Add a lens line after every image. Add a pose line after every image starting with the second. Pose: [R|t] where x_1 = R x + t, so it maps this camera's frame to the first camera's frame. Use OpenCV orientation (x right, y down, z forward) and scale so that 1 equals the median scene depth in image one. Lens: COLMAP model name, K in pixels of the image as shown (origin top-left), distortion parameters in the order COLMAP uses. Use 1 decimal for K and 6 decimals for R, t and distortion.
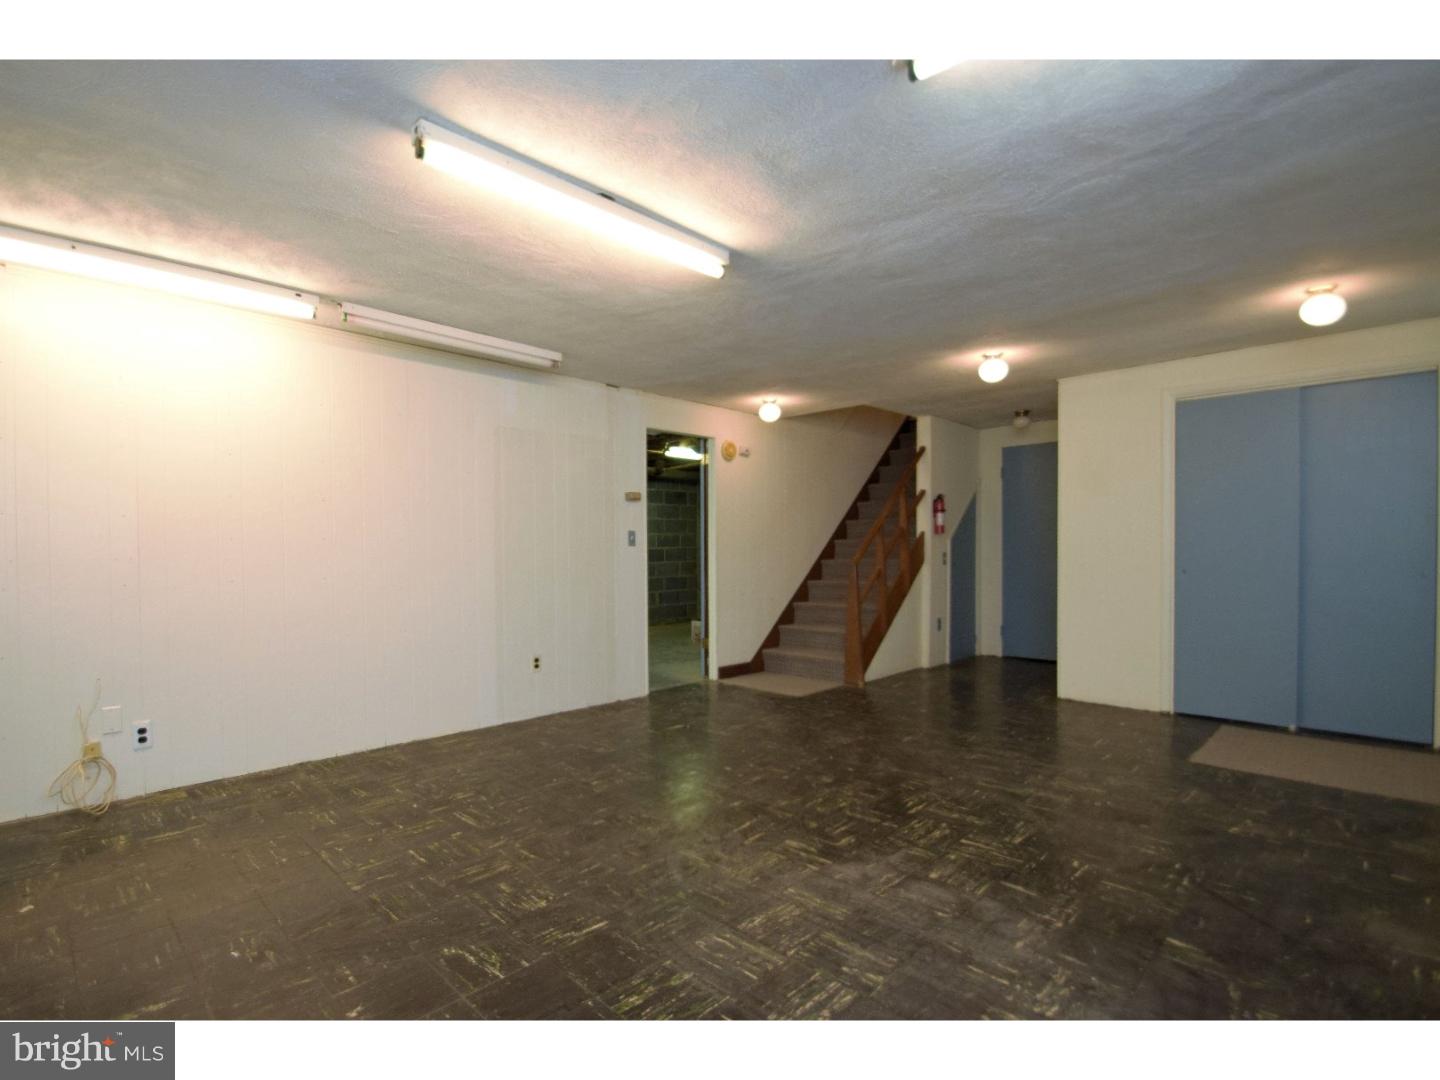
lens RADIAL K [[686.3, 0, 688.4], [0, 686.3, 561.6], [0, 0, 1]] dist [0.014611, -0.025010]
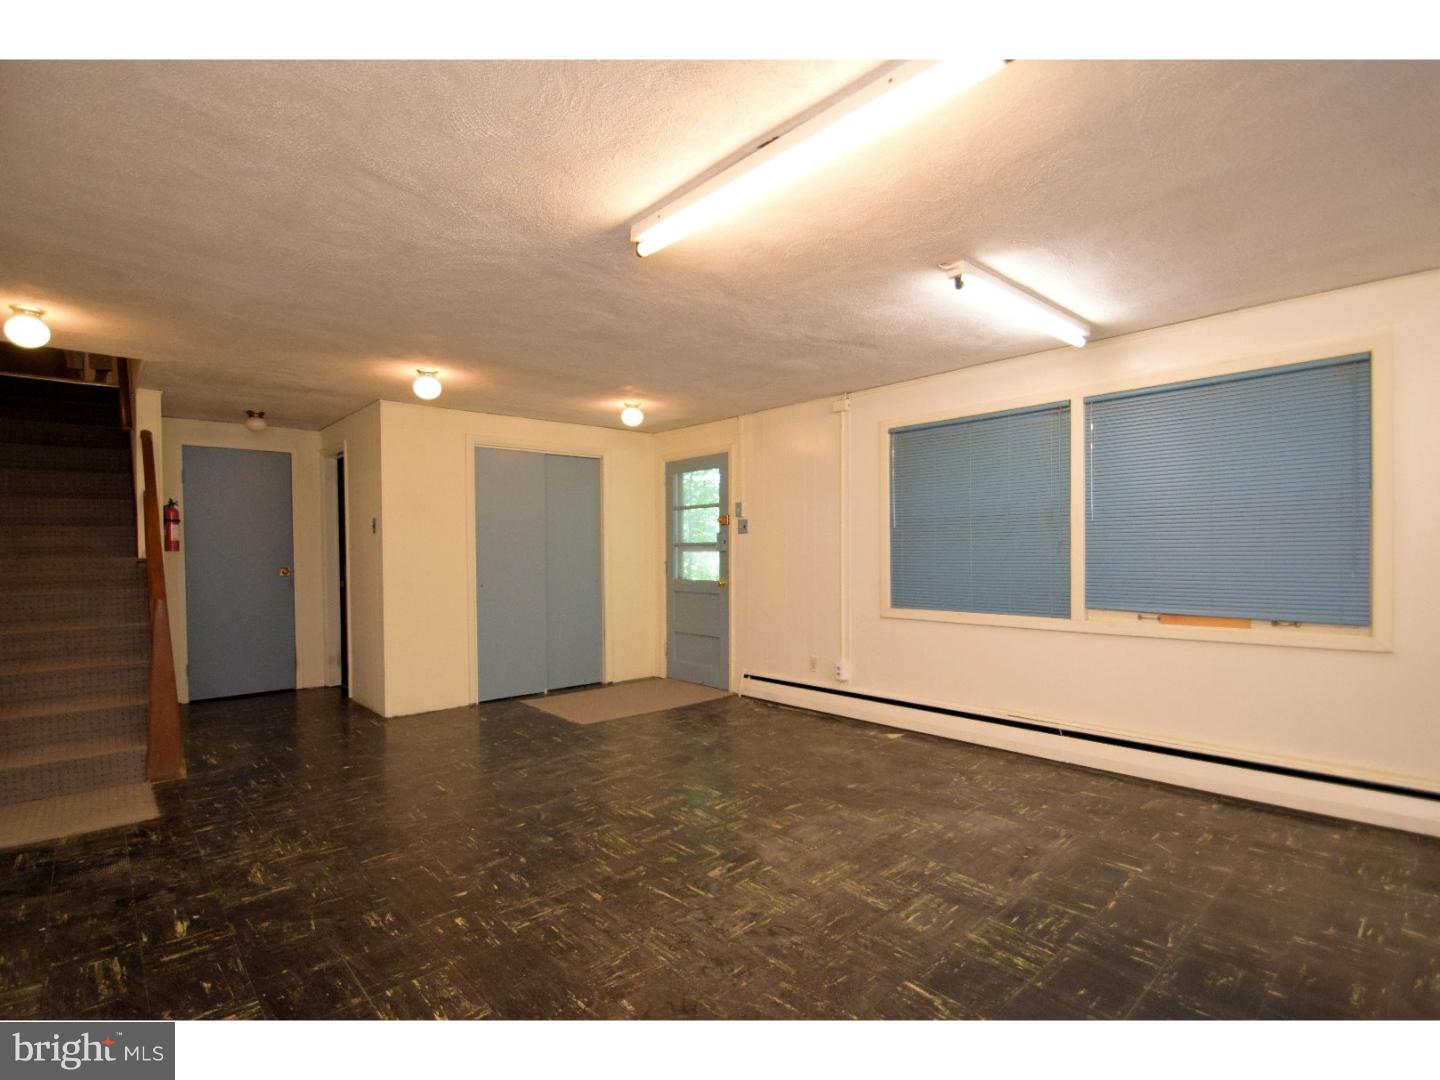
lens RADIAL K [[686.3, 0, 688.4], [0, 686.3, 561.6], [0, 0, 1]] dist [0.014611, -0.025010]
pose [[0.062906, -0.010099, 0.997968, -0.845255], [0.027965, 0.999574, 0.008352, -0.050585], [-0.997628, 0.027383, 0.063161, 0.968540]]
